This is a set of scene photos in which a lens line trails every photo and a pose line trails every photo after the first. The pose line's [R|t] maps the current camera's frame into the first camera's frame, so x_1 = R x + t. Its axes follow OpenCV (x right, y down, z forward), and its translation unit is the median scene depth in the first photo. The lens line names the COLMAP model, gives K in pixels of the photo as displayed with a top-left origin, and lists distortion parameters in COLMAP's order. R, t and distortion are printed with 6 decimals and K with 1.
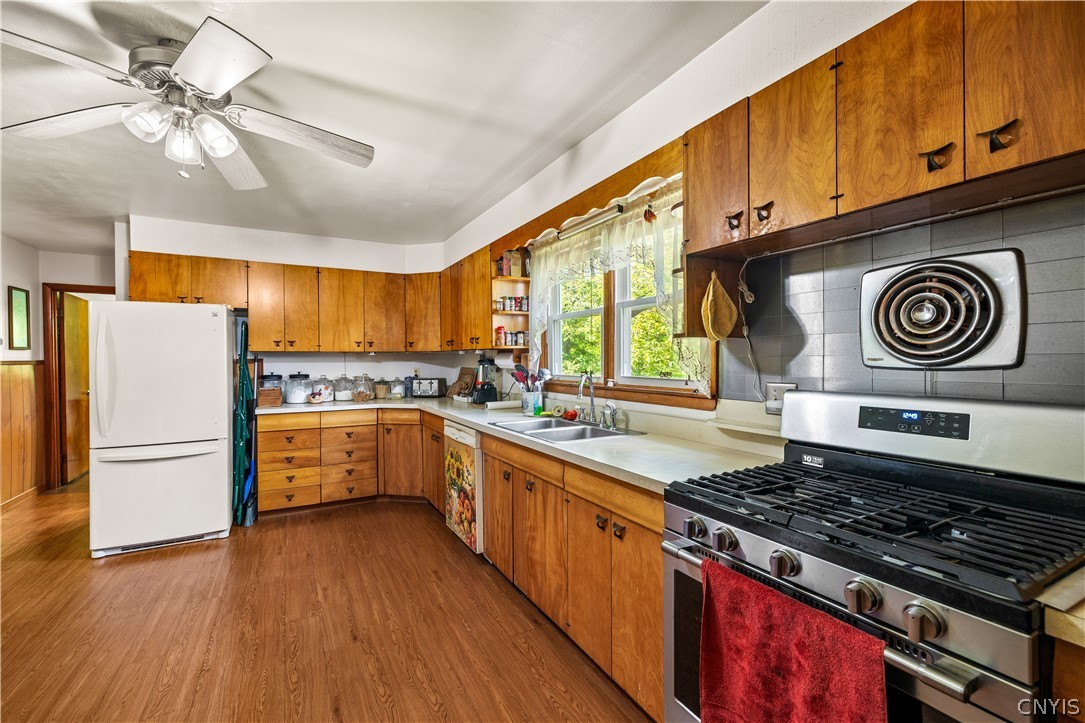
lens RADIAL K [[461.2, 0, 543.1], [0, 461.2, 359.8], [0, 0, 1]] dist [-0.000539, -0.000729]
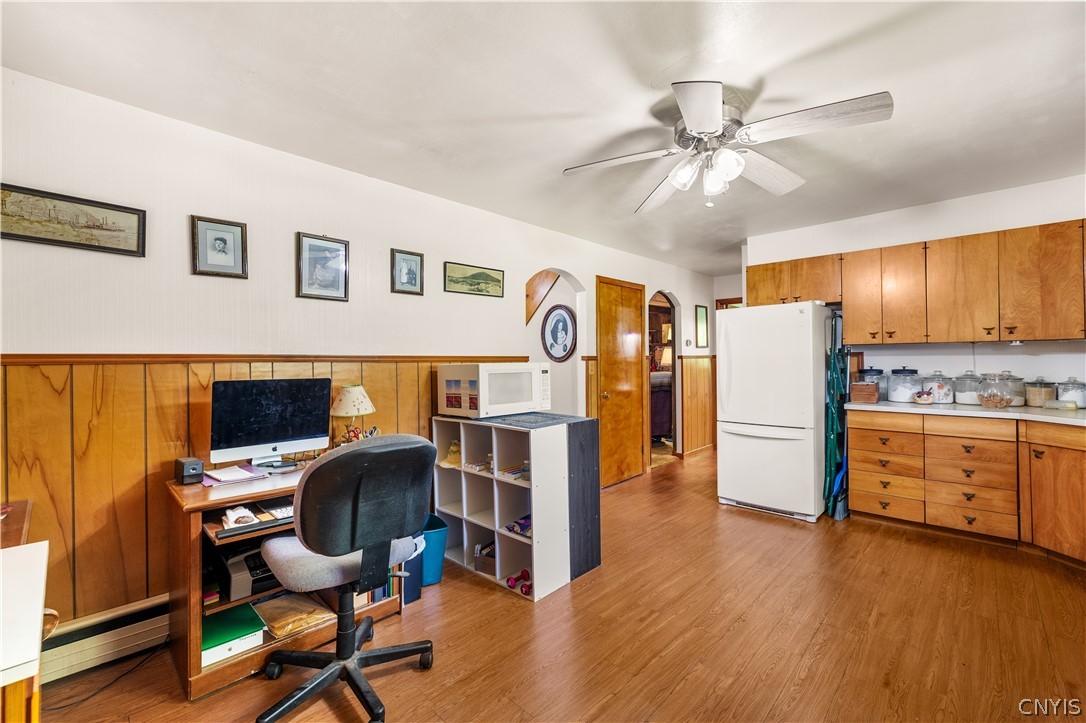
lens RADIAL K [[461.6, 0, 535.2], [0, 461.6, 359.2], [0, 0, 1]] dist [-0.000539, -0.000729]
pose [[0.278995, 0.003066, -0.960288, 0.127402], [0.009933, 0.999932, 0.006078, 0.000000], [0.960241, -0.011235, 0.278945, 0.090168]]
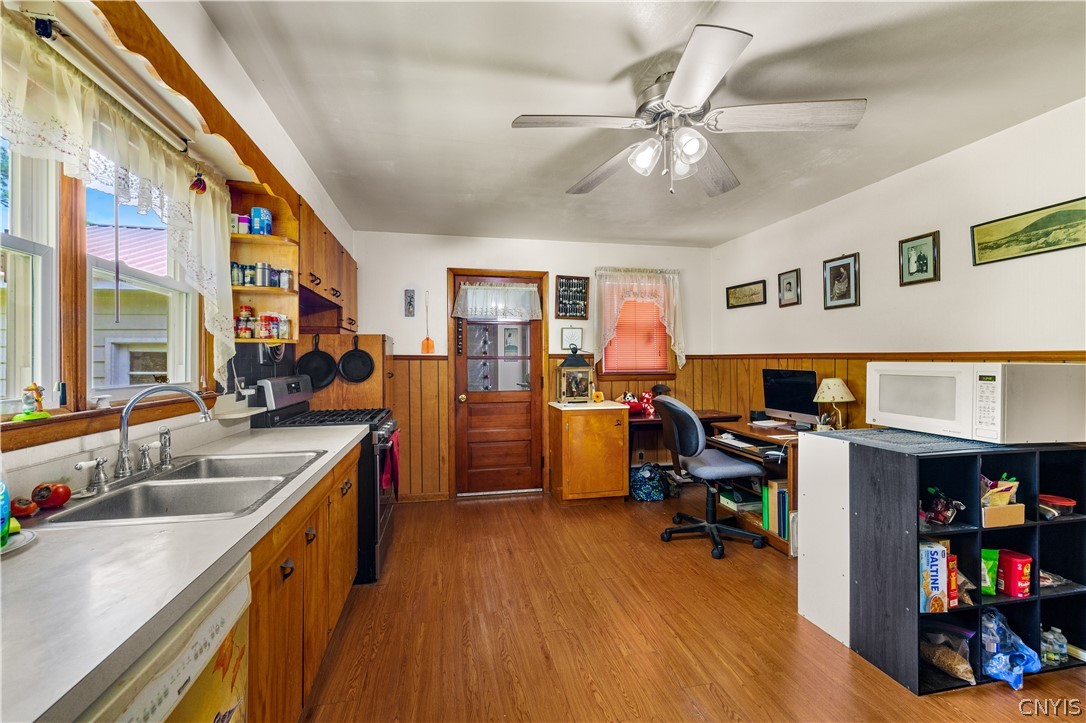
lens RADIAL K [[461.6, 0, 539.4], [0, 461.6, 359.8], [0, 0, 1]] dist [-0.000539, -0.000729]
pose [[-0.952357, 0.013149, 0.304701, -0.309065], [0.012778, 0.999913, -0.003212, 0.002667], [-0.304716, 0.000835, -0.952443, 0.877447]]
